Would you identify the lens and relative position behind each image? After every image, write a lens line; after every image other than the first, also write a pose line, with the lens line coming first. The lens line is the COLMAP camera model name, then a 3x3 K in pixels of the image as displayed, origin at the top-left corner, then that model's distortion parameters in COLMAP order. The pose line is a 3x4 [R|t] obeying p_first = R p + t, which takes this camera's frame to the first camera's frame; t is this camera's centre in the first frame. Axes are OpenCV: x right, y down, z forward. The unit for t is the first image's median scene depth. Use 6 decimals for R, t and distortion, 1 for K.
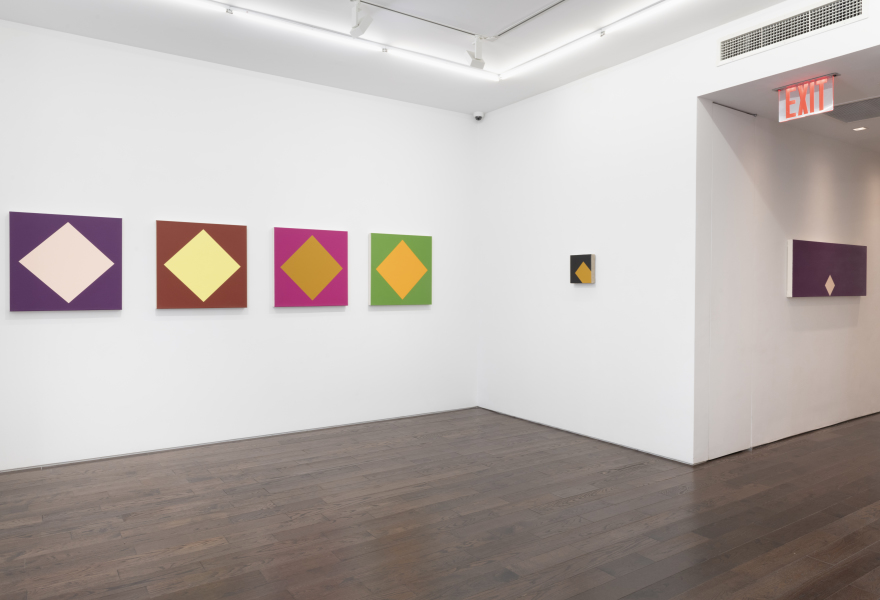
lens RADIAL K [[669.8, 0, 443.7], [0, 669.8, 305.3], [0, 0, 1]] dist [0.008462, -0.002768]
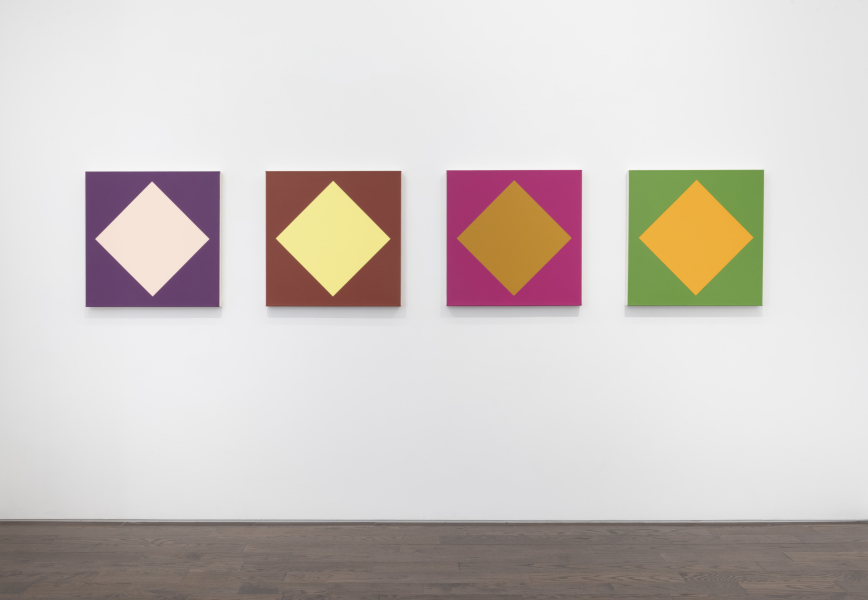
lens RADIAL K [[828.2, 0, 430.5], [0, 828.2, 304.9], [0, 0, 1]] dist [-0.012749, 0.000000]
pose [[0.813173, 0.016650, -0.581784, 0.167548], [-0.012753, 0.999860, 0.010789, -0.006788], [0.581882, -0.001354, 0.813272, 0.423020]]
